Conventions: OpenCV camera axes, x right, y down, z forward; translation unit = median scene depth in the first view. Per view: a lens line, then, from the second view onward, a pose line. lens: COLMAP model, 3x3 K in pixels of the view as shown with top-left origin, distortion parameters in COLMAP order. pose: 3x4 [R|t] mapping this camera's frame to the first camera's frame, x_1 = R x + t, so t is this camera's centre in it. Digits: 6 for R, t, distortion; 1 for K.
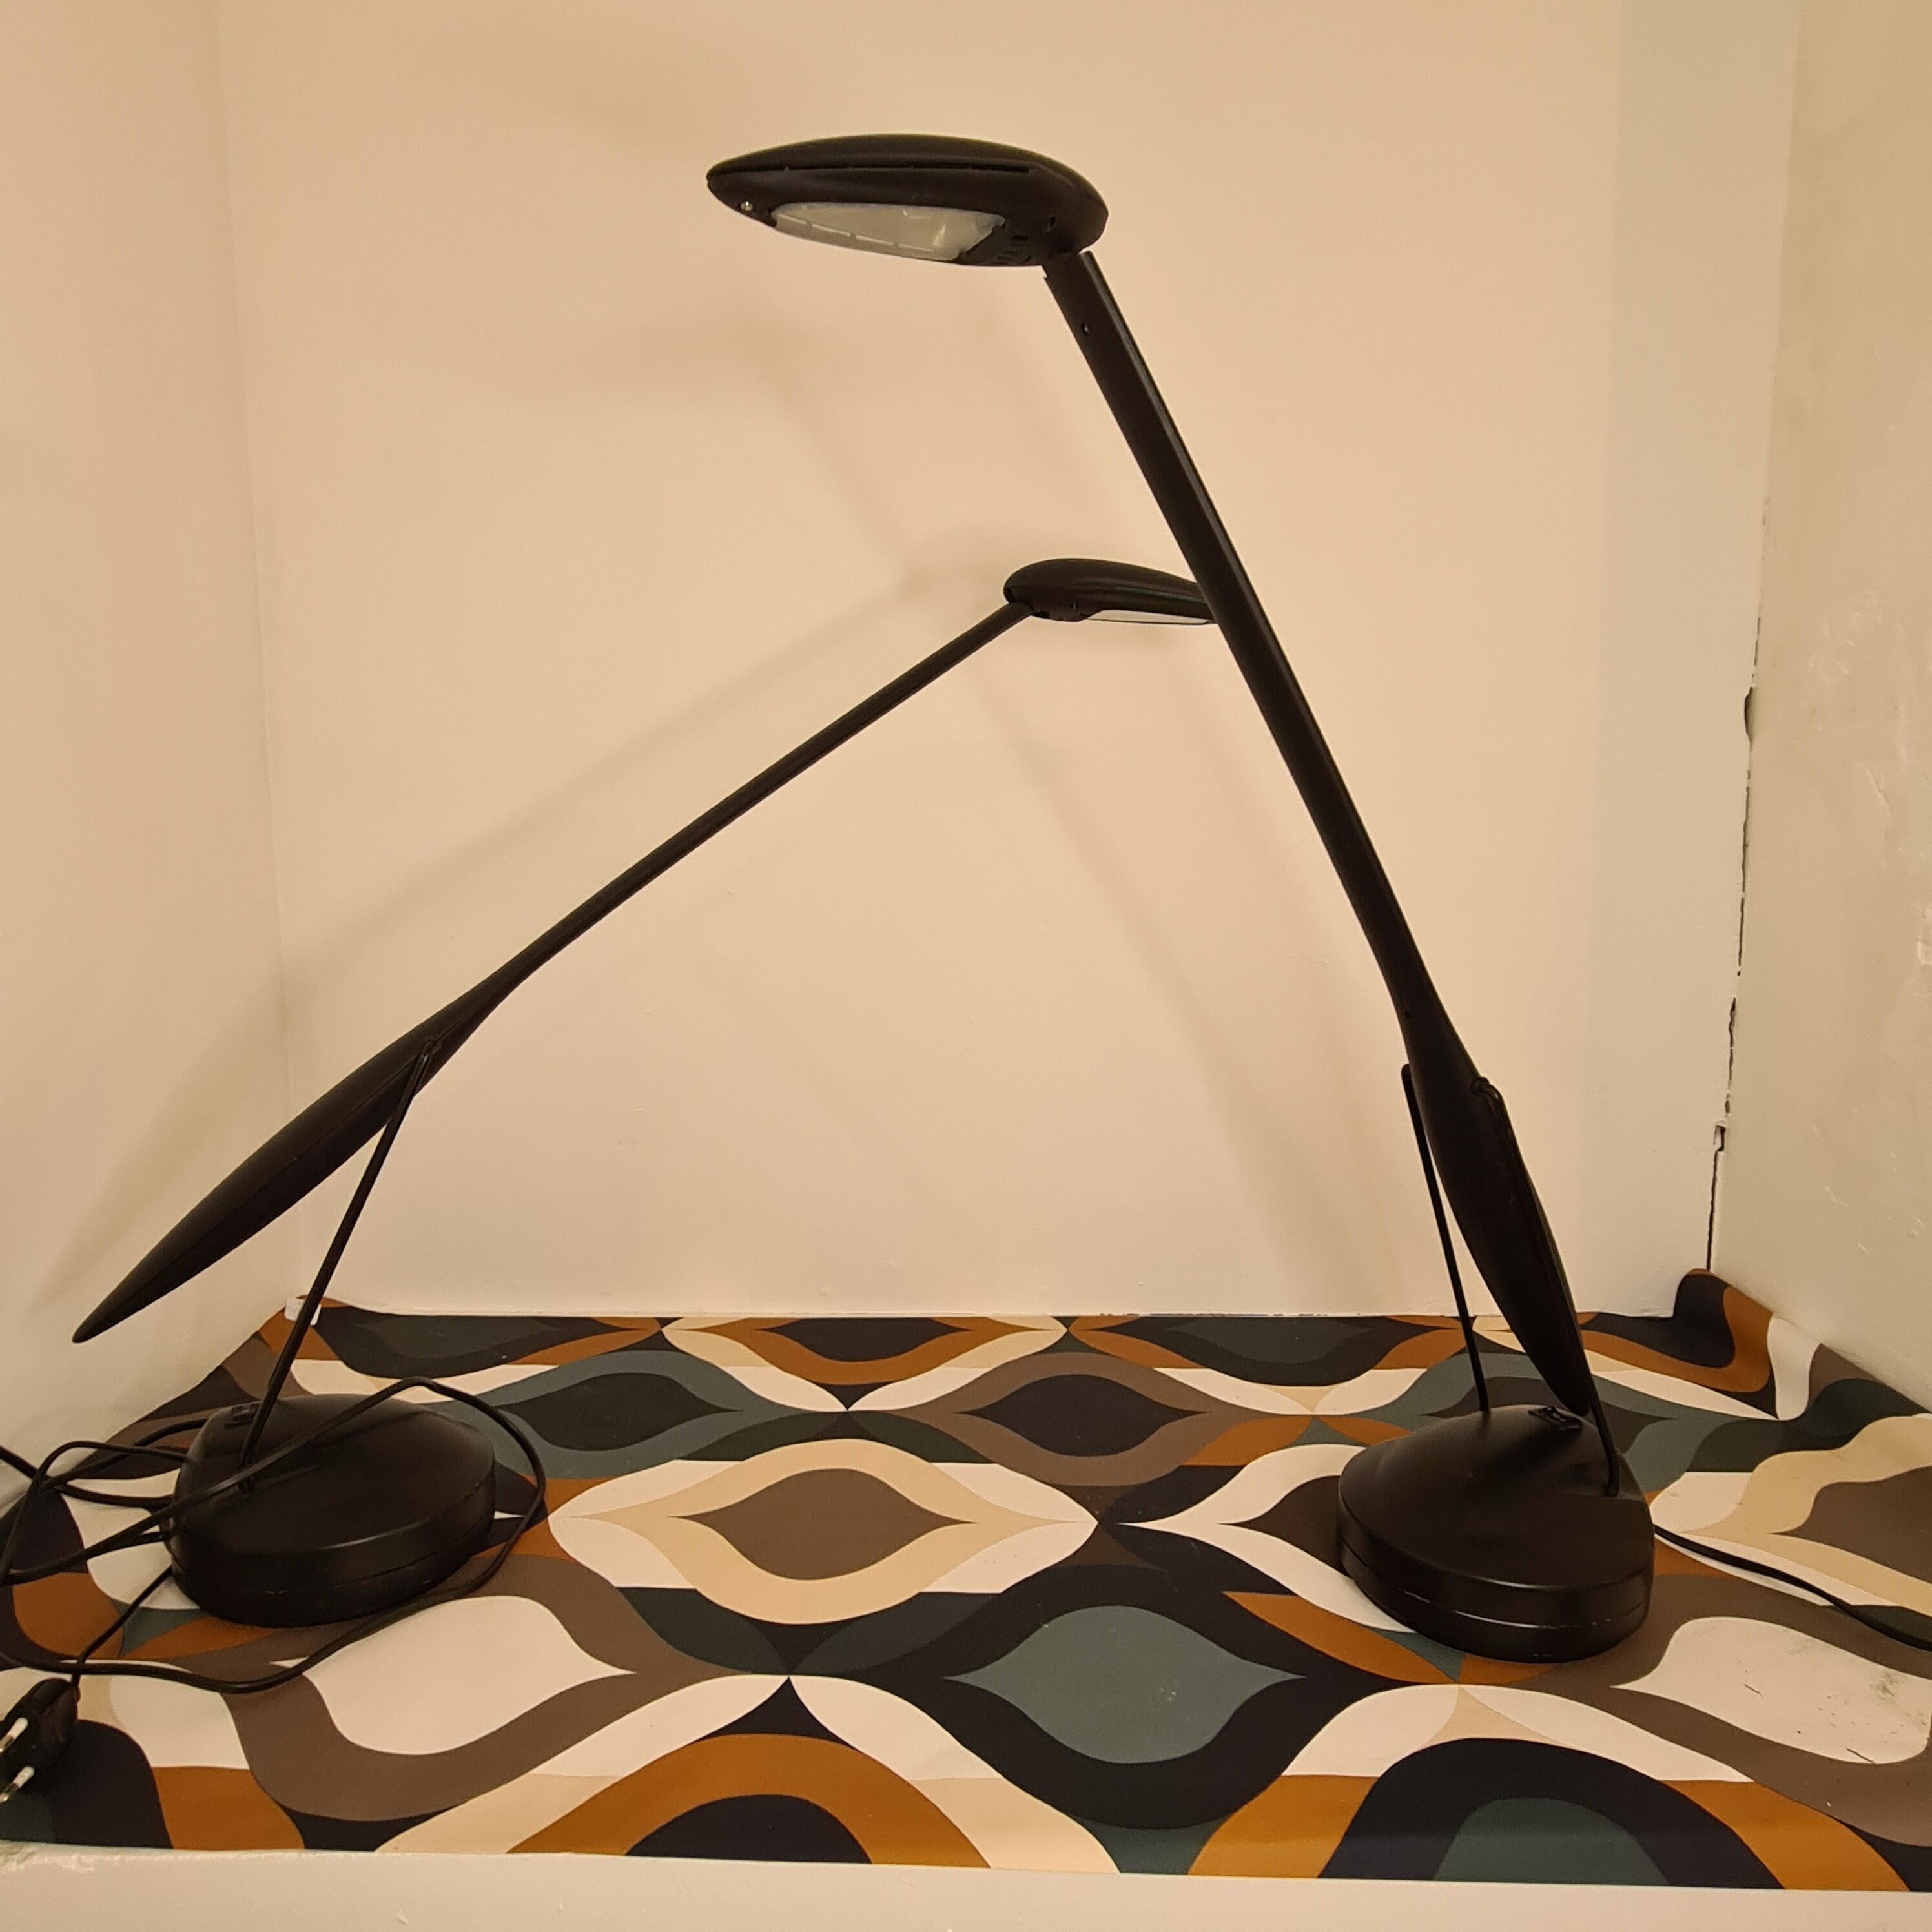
lens RADIAL K [[1347.7, 0, 978.0], [0, 1347.7, 967.4], [0, 0, 1]] dist [-0.001497, -0.004440]
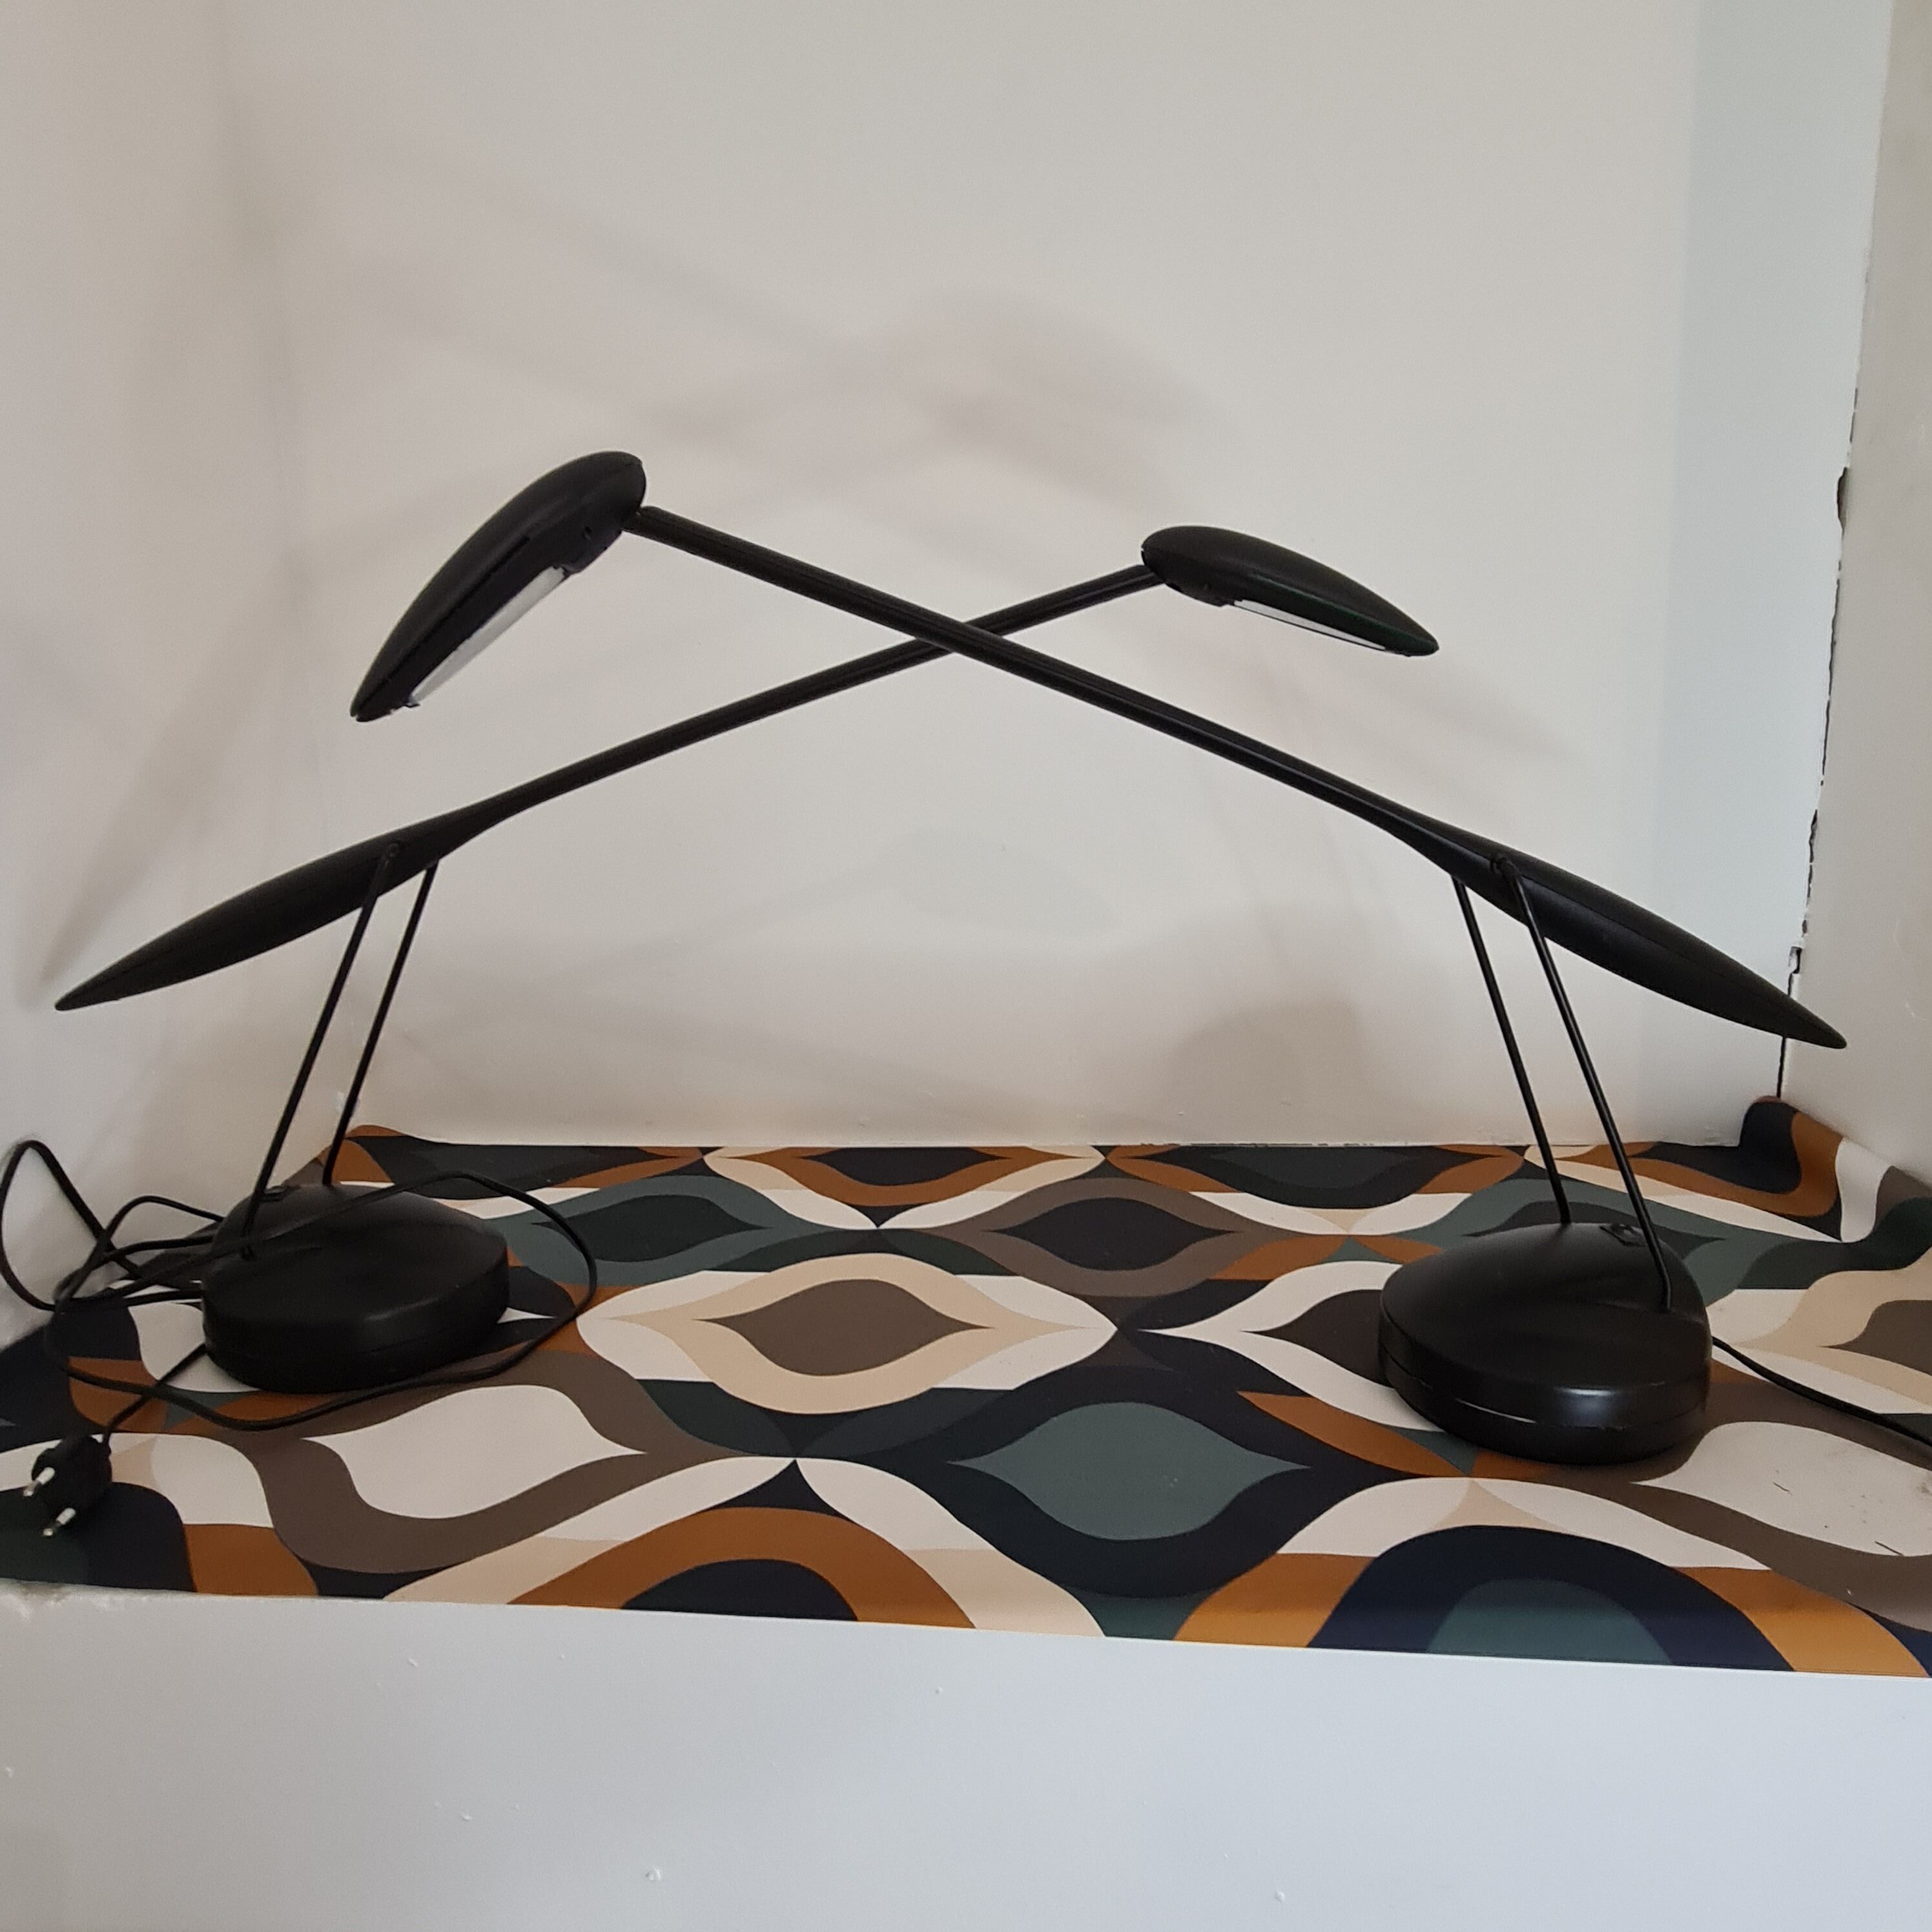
lens RADIAL K [[1347.7, 0, 979.4], [0, 1347.7, 967.3], [0, 0, 1]] dist [-0.001497, -0.004440]
pose [[0.997644, -0.009063, -0.068006, 0.052552], [0.014680, 0.996478, 0.082560, 0.056965], [0.067018, -0.083364, 0.994263, 0.023465]]
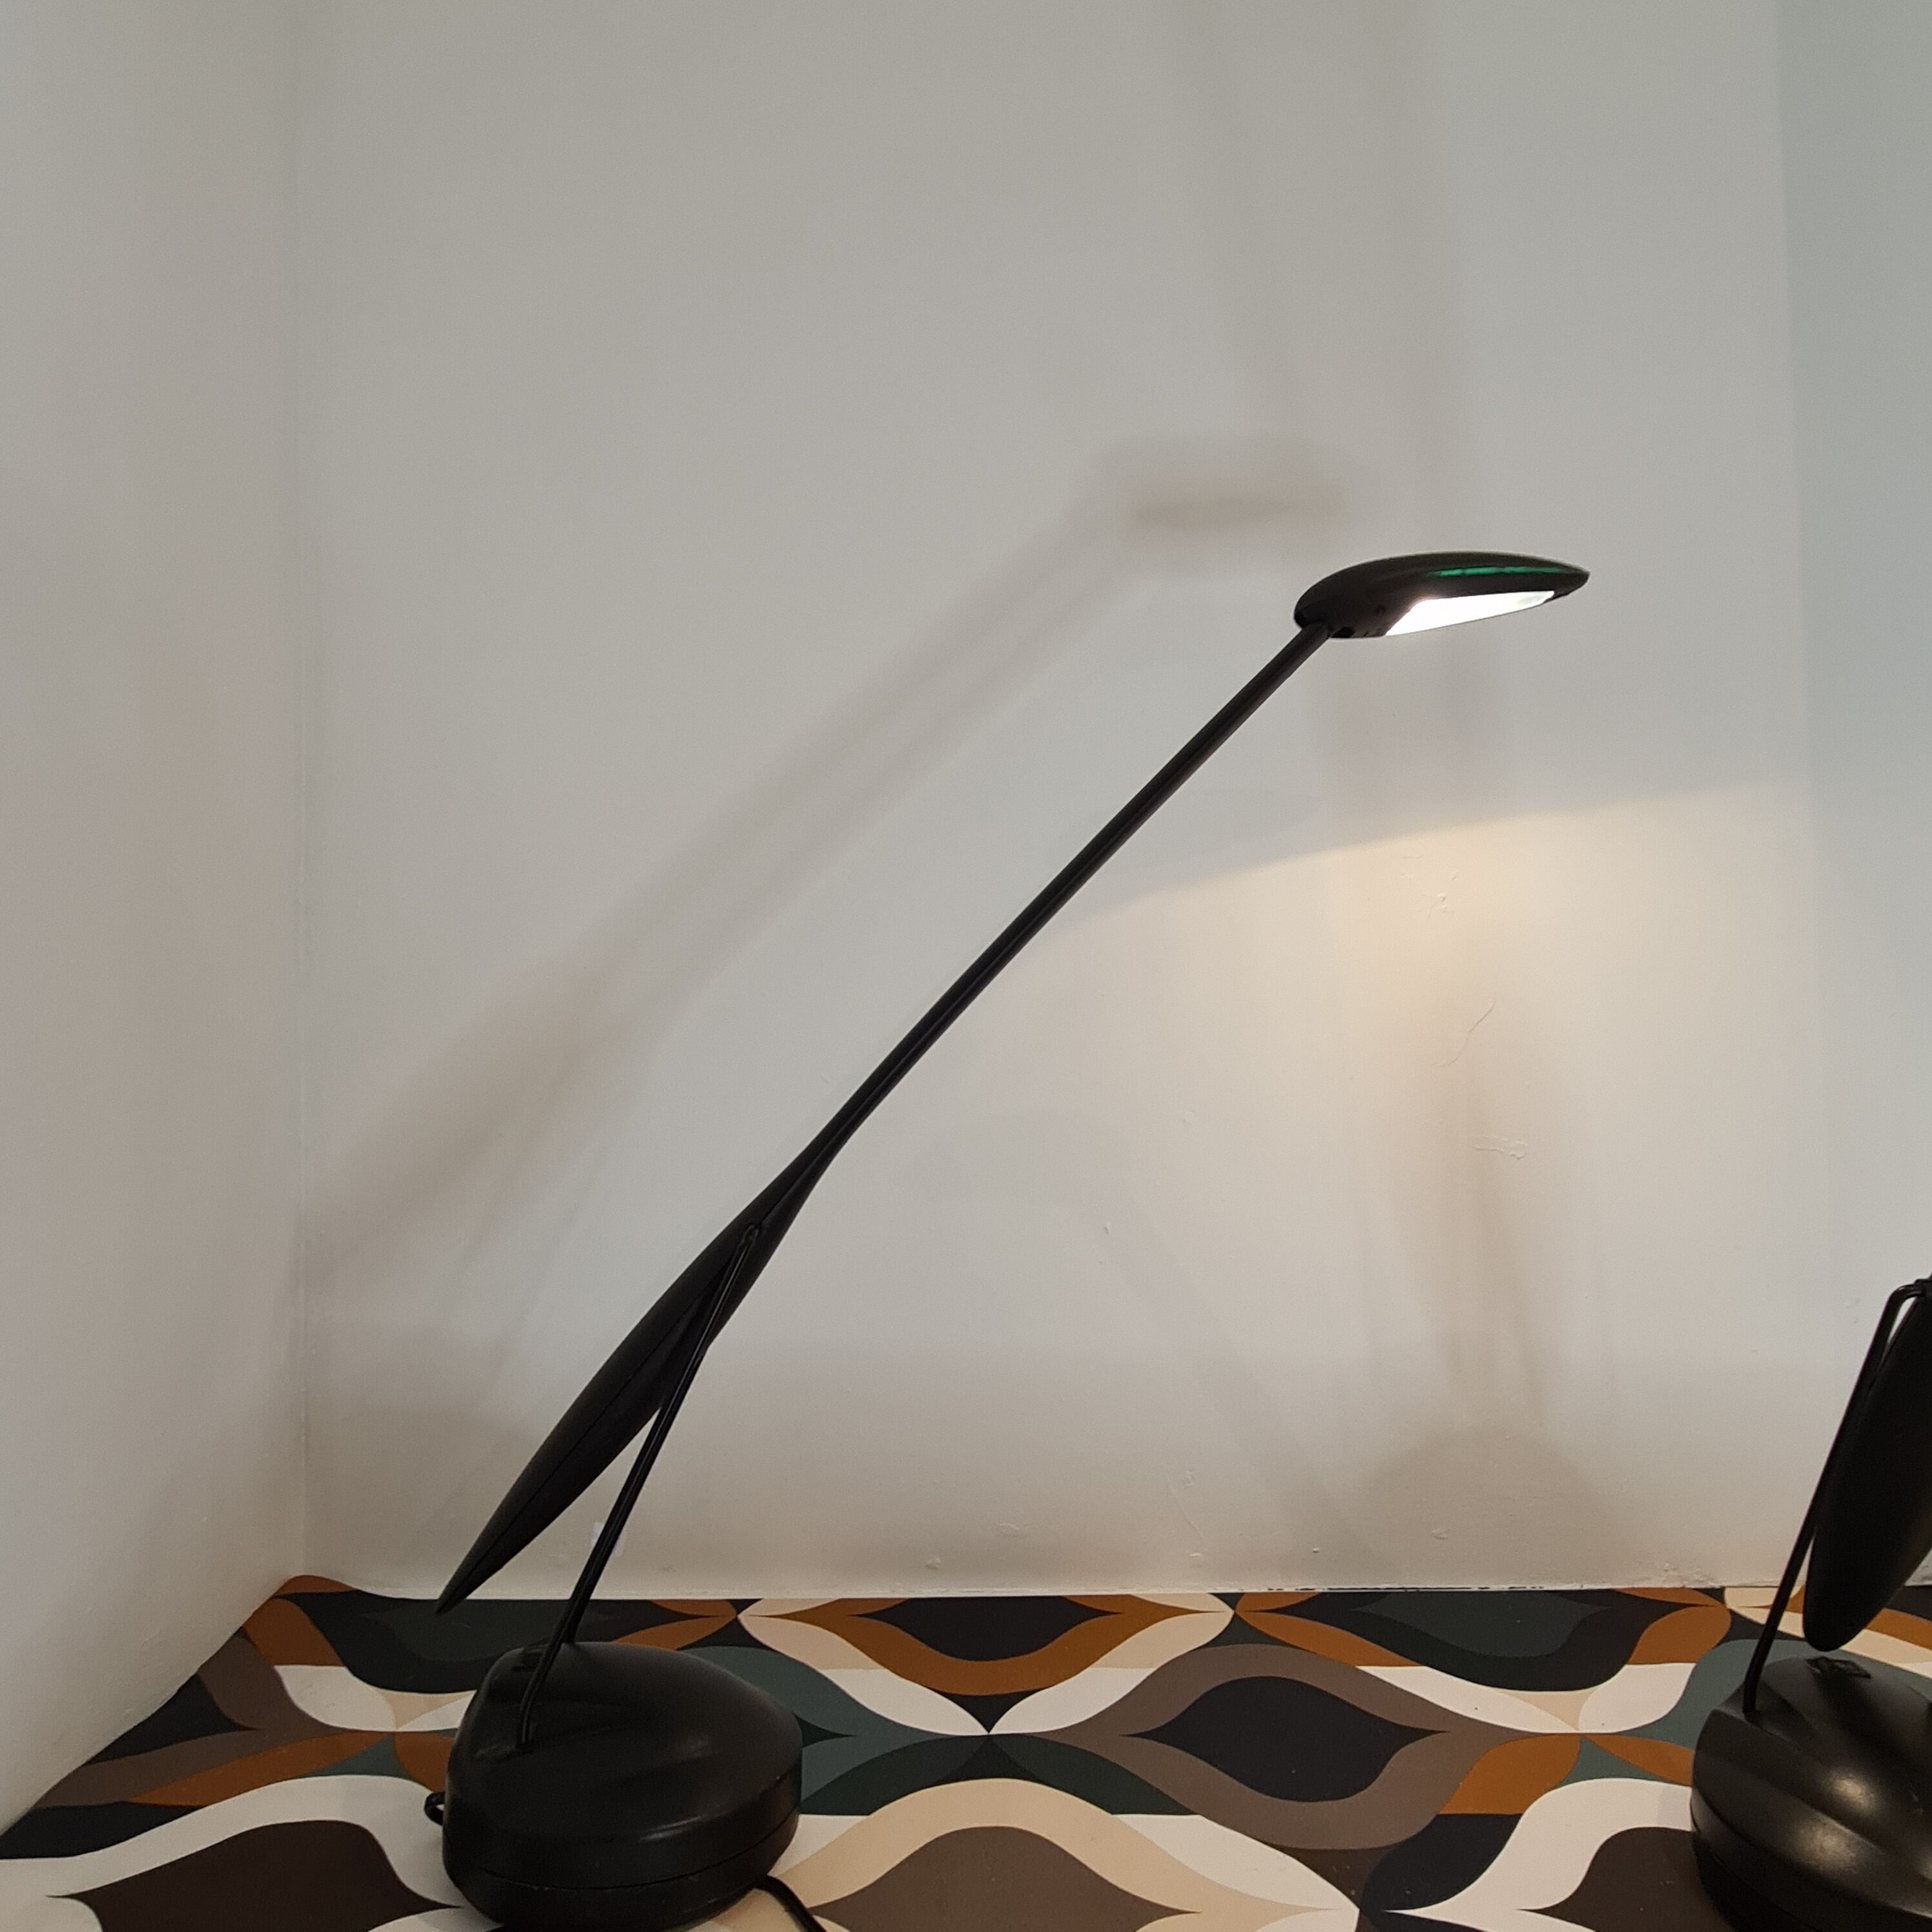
lens RADIAL K [[1347.7, 0, 977.0], [0, 1347.7, 969.6], [0, 0, 1]] dist [-0.001497, -0.004440]
pose [[0.999962, -0.007271, 0.004872, -0.112968], [0.007904, 0.989265, -0.145922, 0.001657], [-0.003759, 0.145955, 0.989284, 0.168192]]
